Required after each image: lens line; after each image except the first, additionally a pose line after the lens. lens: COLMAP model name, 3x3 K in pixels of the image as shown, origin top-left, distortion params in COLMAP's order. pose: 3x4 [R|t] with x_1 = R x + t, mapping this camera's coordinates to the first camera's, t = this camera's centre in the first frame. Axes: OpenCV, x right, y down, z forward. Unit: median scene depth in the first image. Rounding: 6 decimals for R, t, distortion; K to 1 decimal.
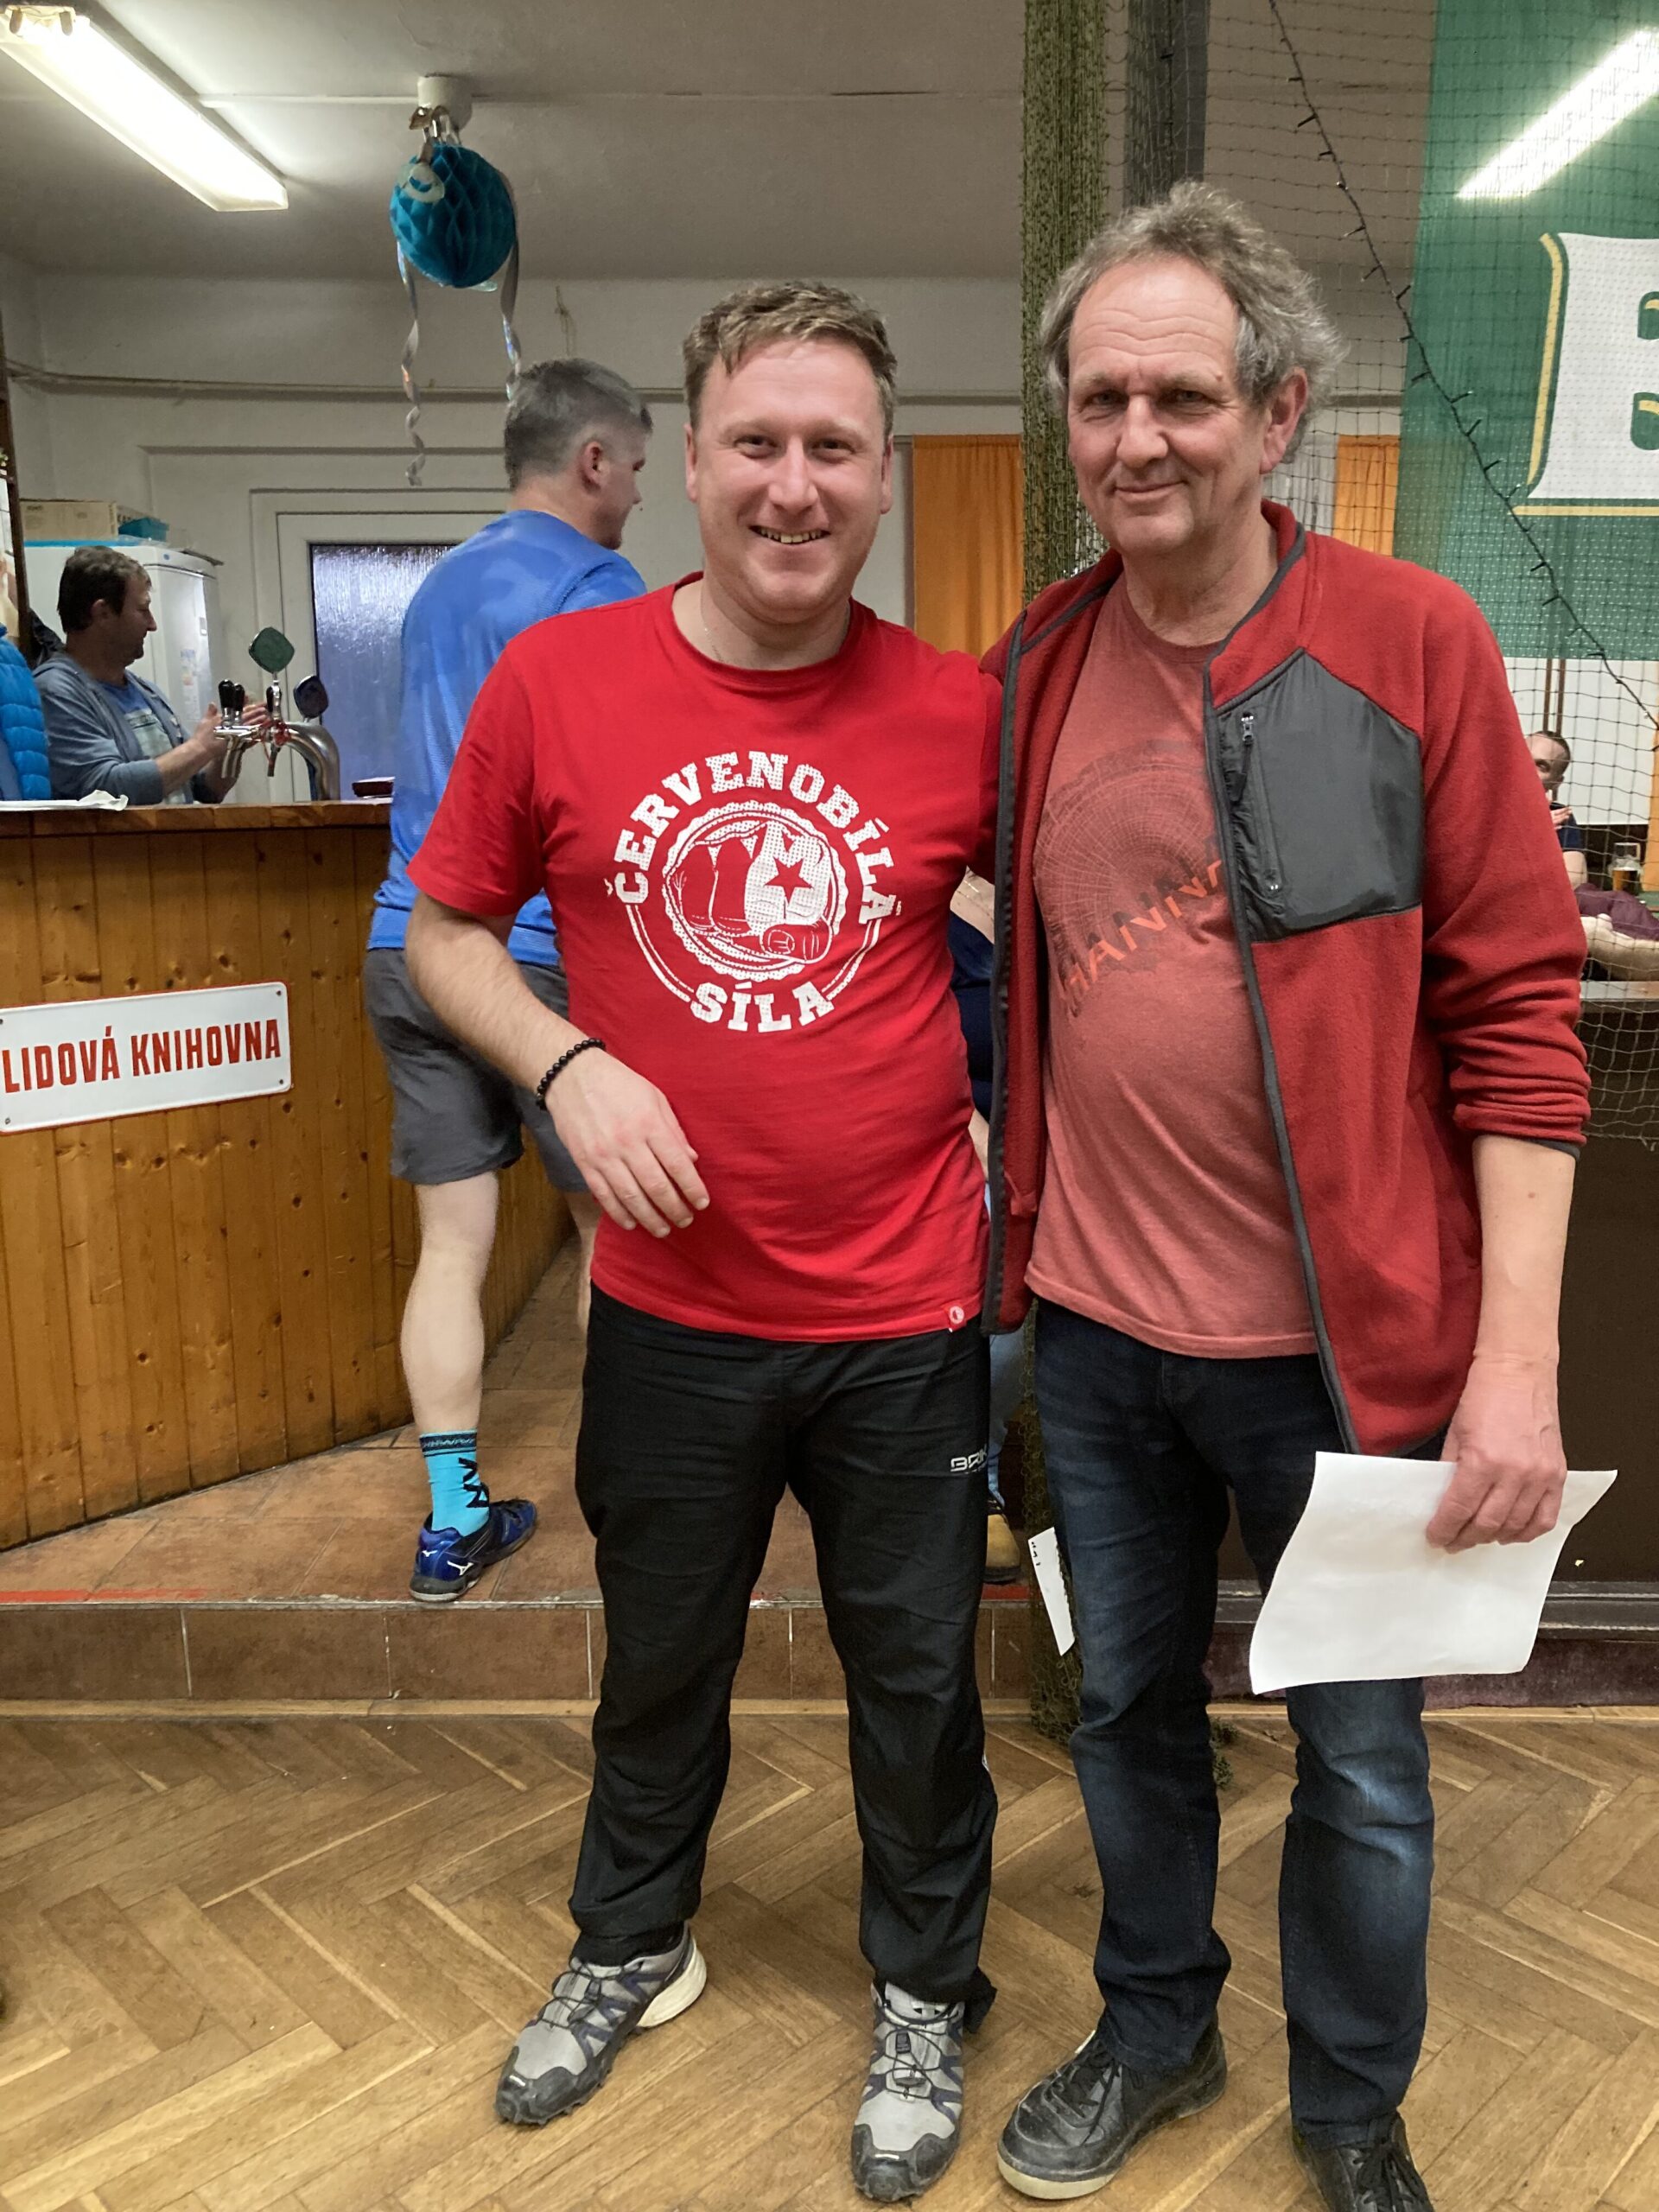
lens RADIAL K [[1812.0, 0, 857.7], [0, 1812.0, 1086.2], [0, 0, 1]] dist [0.012658, 0.015346]
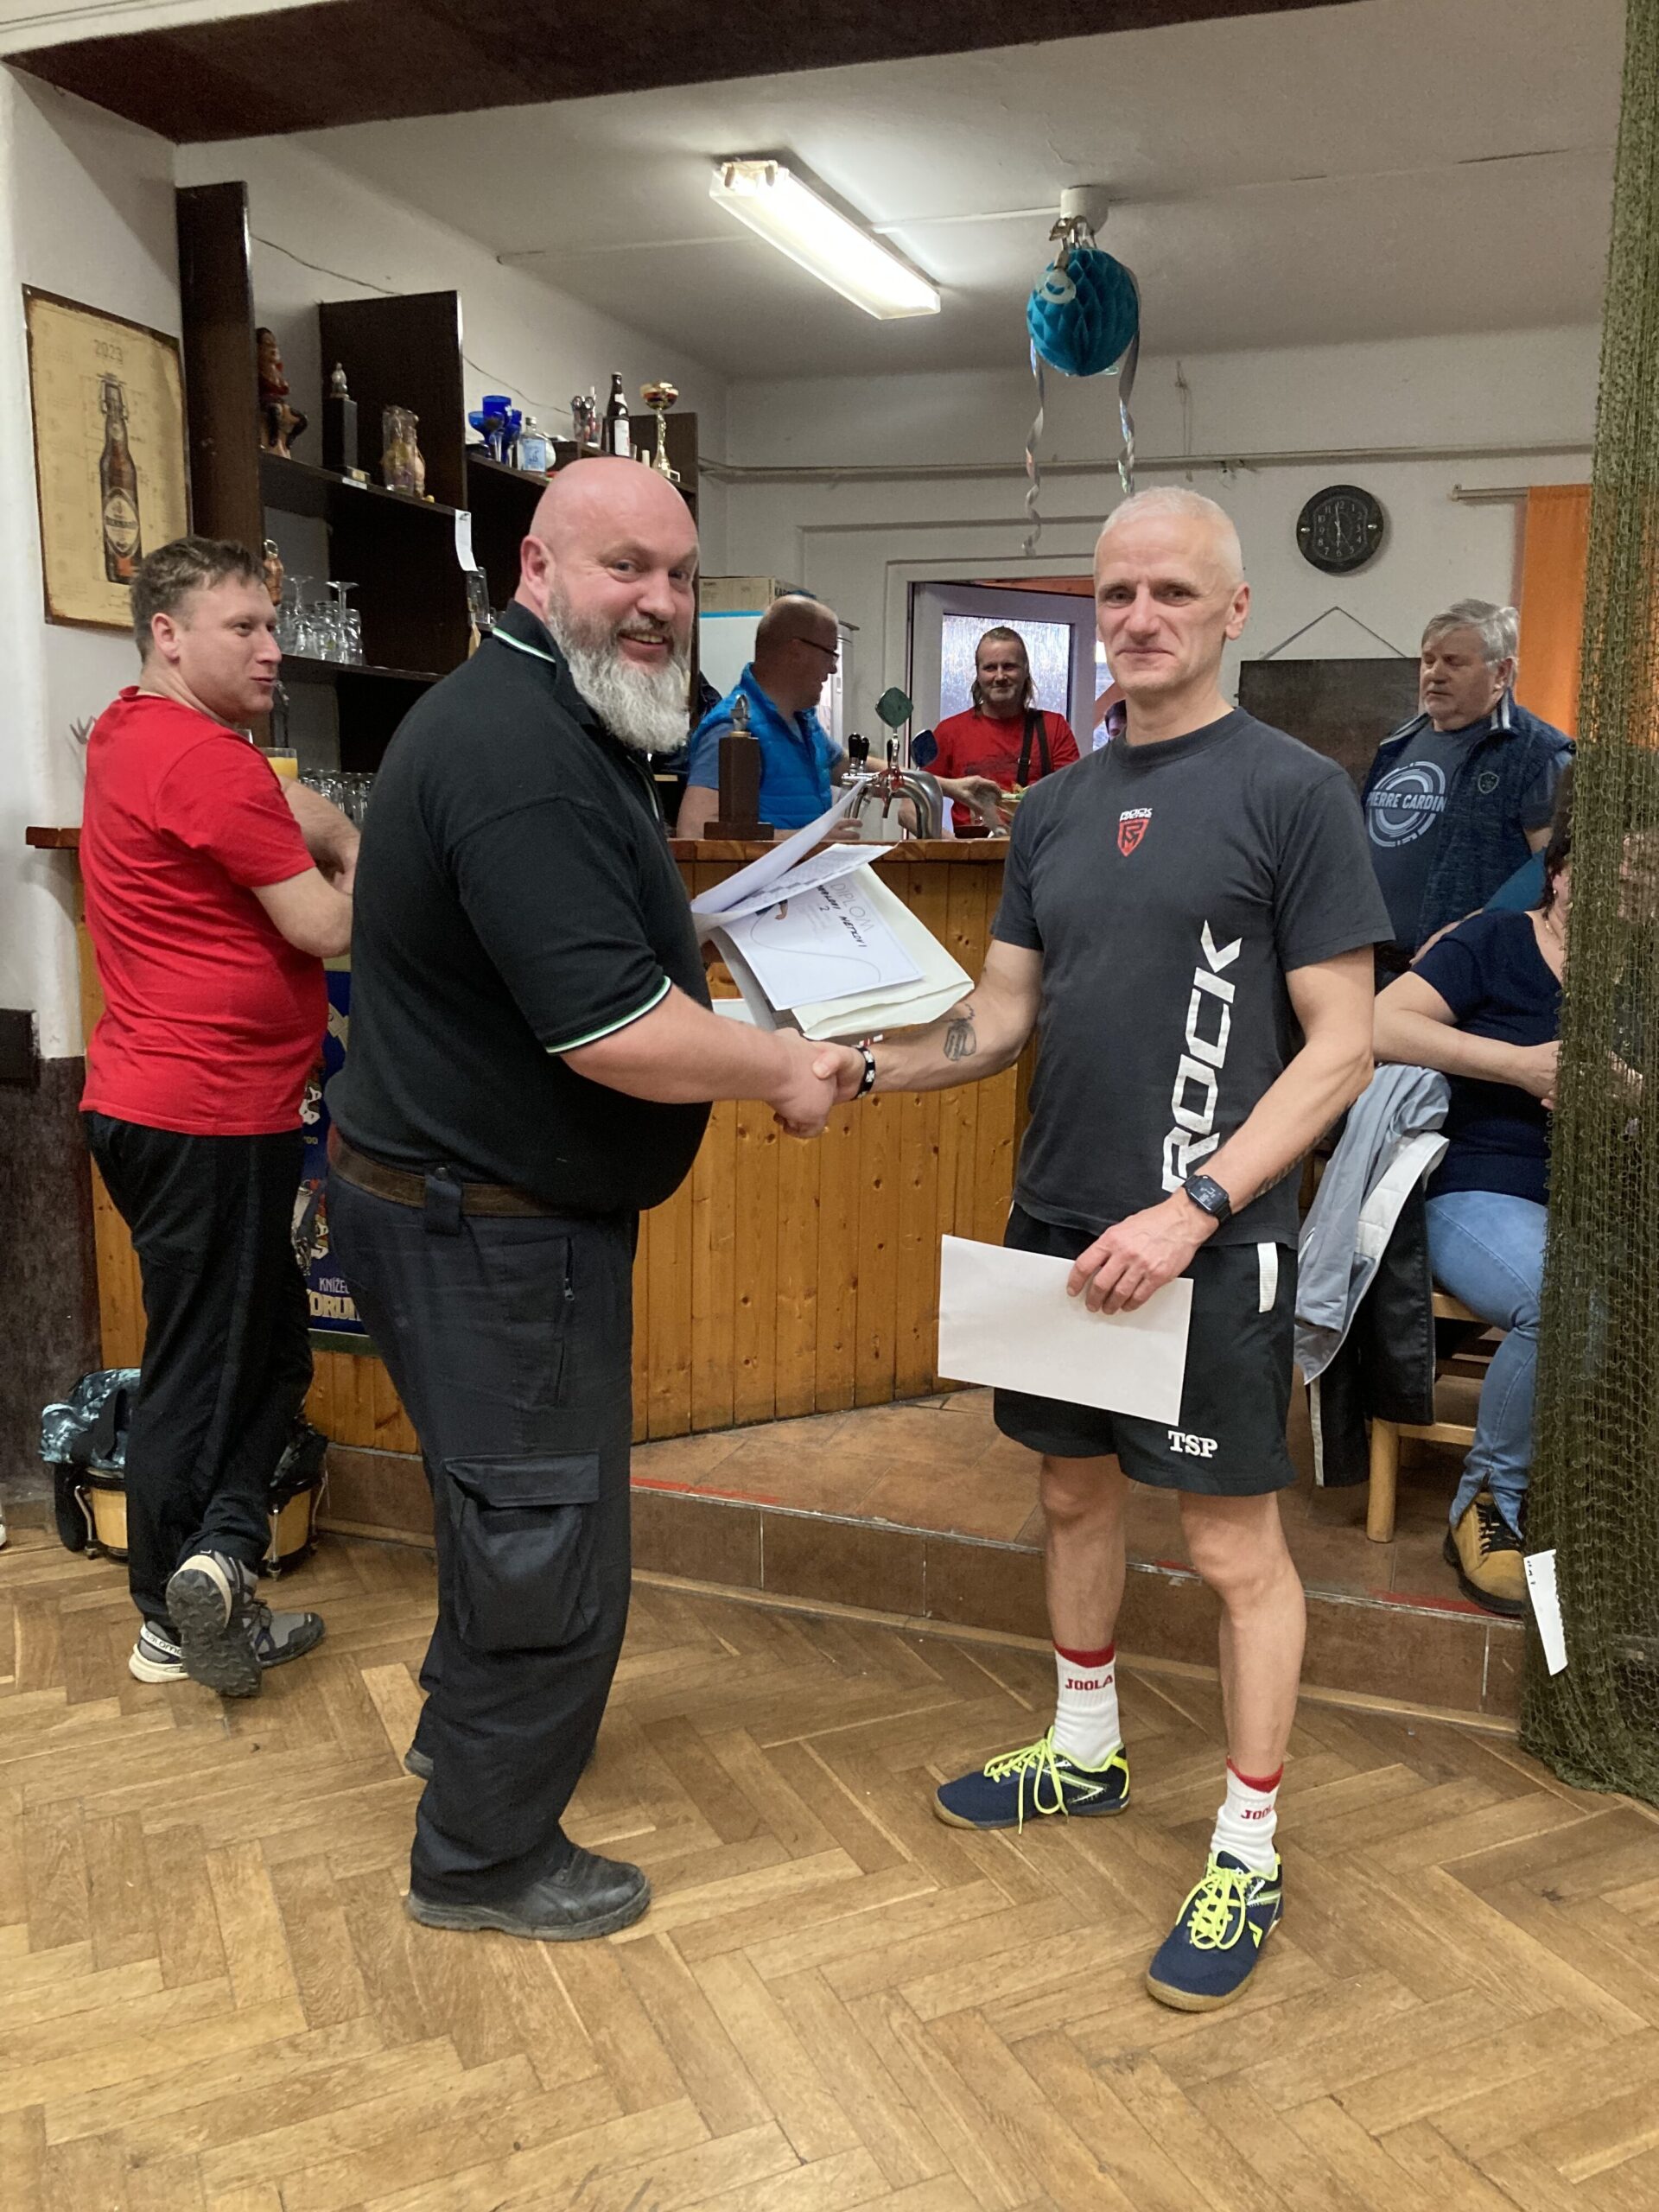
lens RADIAL K [[1812.0, 0, 833.1], [0, 1812.0, 1099.8], [0, 0, 1]] dist [0.012658, 0.015346]
pose [[0.943837, 0.069306, -0.323060, 0.036531], [-0.075874, 0.997087, -0.007764, 0.025792], [0.321580, 0.031840, 0.946347, -0.113515]]
